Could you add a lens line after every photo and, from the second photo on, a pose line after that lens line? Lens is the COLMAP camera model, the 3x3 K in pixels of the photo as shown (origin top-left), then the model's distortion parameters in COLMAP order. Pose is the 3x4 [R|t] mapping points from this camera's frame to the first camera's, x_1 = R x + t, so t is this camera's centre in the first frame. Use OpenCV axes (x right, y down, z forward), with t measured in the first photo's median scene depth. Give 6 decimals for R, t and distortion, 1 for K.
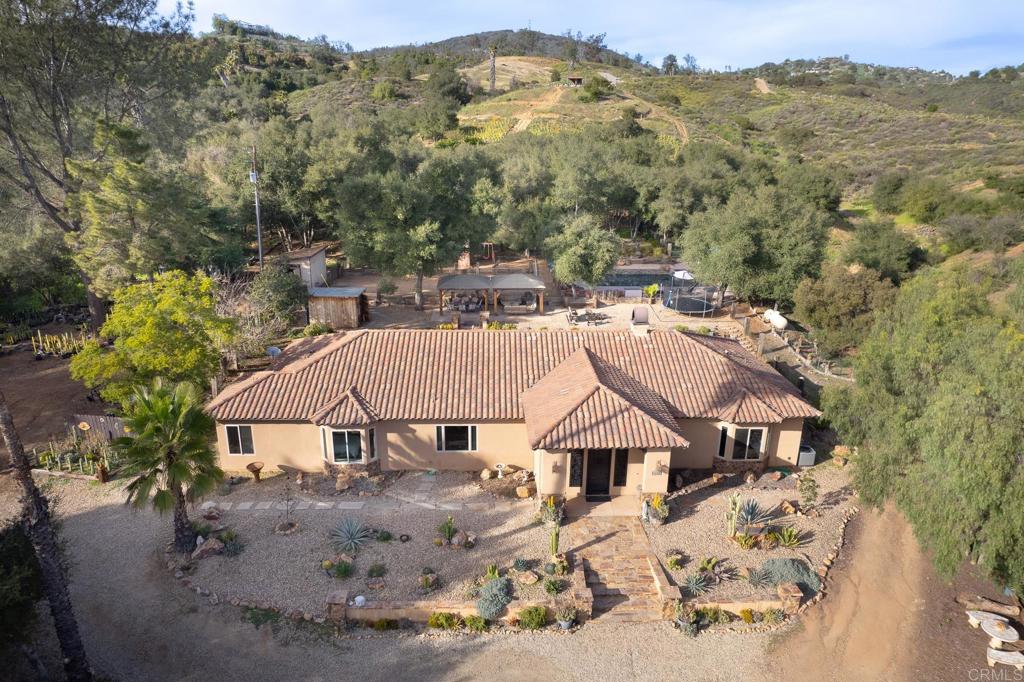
lens RADIAL K [[648.2, 0, 514.0], [0, 648.2, 344.7], [0, 0, 1]] dist [-0.089139, 0.073224]
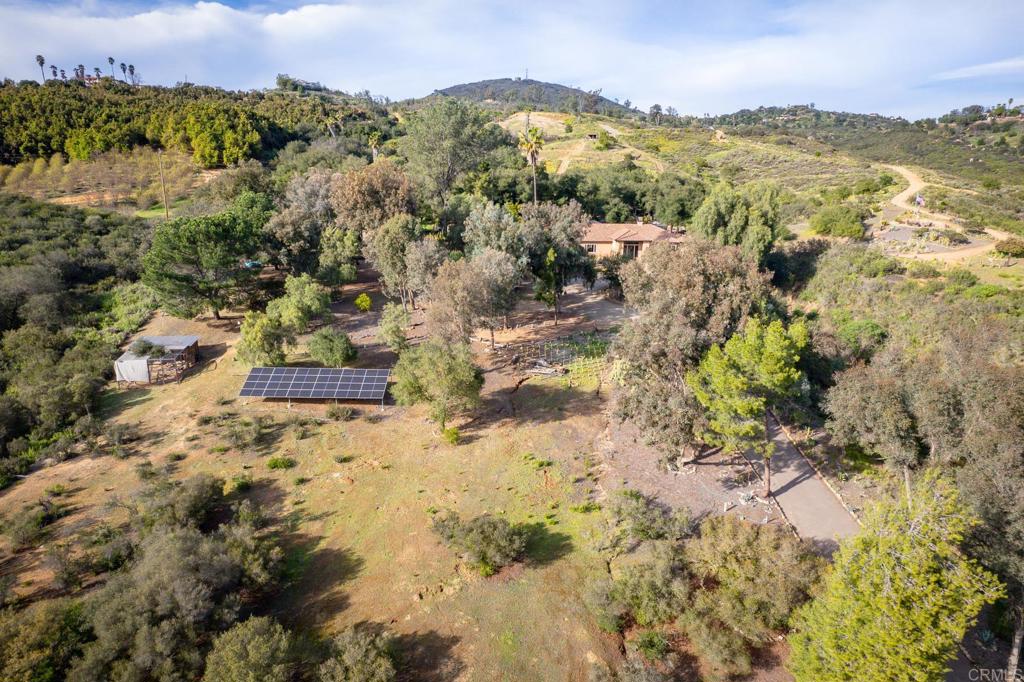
lens RADIAL K [[648.2, 0, 514.0], [0, 648.2, 344.7], [0, 0, 1]] dist [-0.089139, 0.073224]
pose [[0.999909, -0.003814, 0.012942, -0.117546], [0.004553, 0.998328, -0.057619, 0.185257], [-0.012701, 0.057672, 0.998255, -0.533812]]
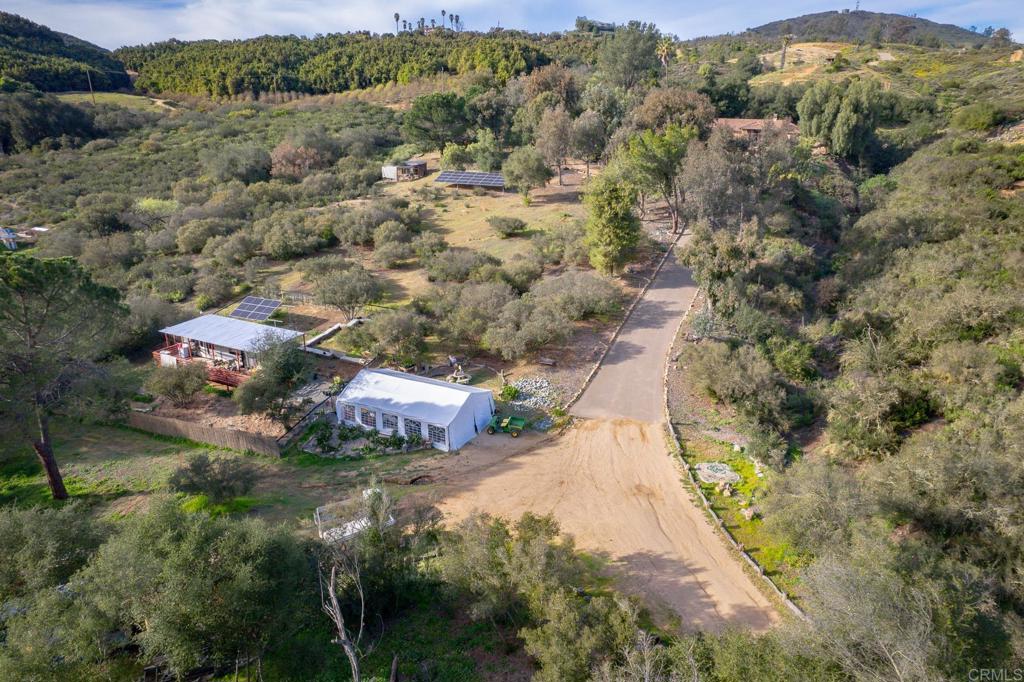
lens RADIAL K [[648.2, 0, 514.0], [0, 648.2, 344.7], [0, 0, 1]] dist [-0.089139, 0.073224]
pose [[0.903380, 0.140980, -0.405006, 0.124912], [-0.133528, 0.989942, 0.046755, 0.329826], [0.407524, 0.011842, 0.913118, -0.770452]]
